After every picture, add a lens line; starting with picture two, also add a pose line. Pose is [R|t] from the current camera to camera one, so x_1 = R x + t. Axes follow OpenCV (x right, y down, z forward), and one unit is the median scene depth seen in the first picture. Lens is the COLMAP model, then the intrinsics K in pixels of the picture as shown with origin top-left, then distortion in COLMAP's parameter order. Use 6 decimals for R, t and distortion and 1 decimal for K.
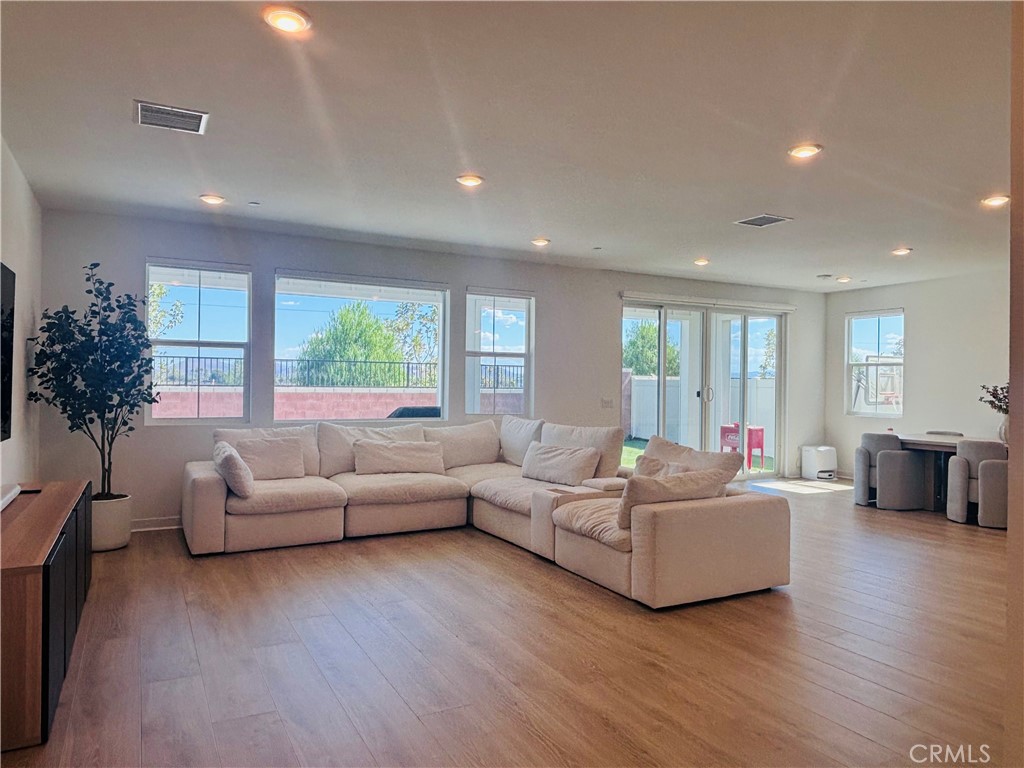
lens RADIAL K [[687.5, 0, 509.2], [0, 687.5, 382.0], [0, 0, 1]] dist [0.006672, -0.002650]
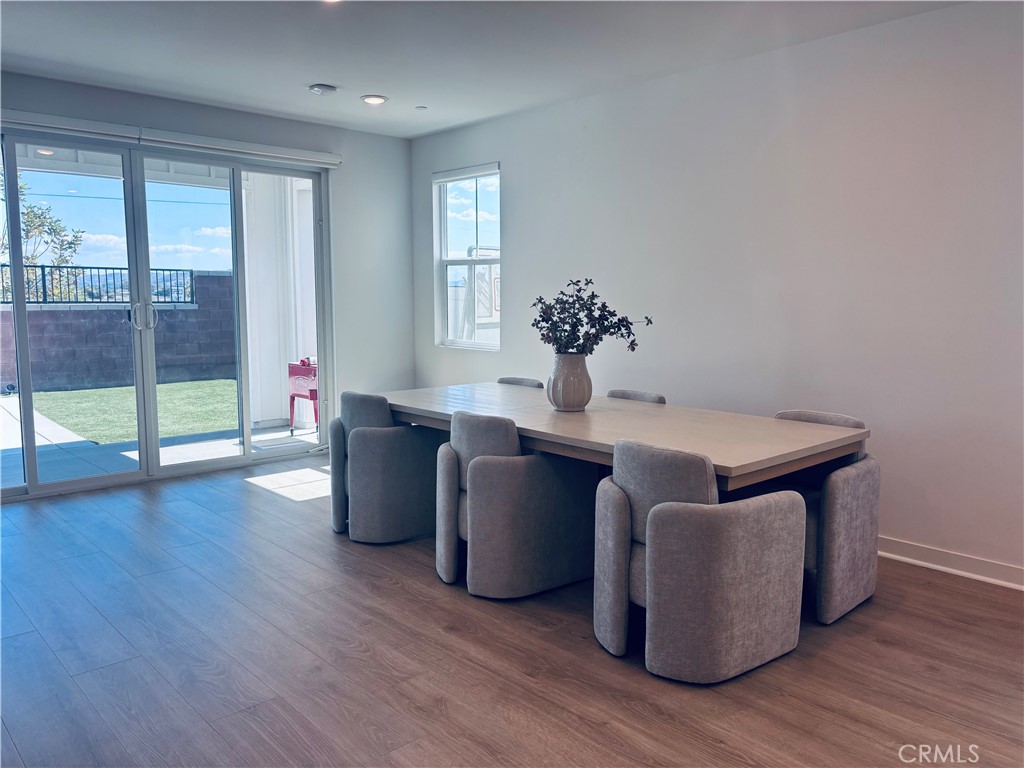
lens RADIAL K [[777.7, 0, 513.6], [0, 777.7, 386.6], [0, 0, 1]] dist [0.001702, 0.000126]
pose [[0.967019, -0.036966, 0.252008, 0.384435], [0.006846, 0.992827, 0.119364, 0.002440], [-0.254613, -0.113702, 0.960335, 0.323924]]
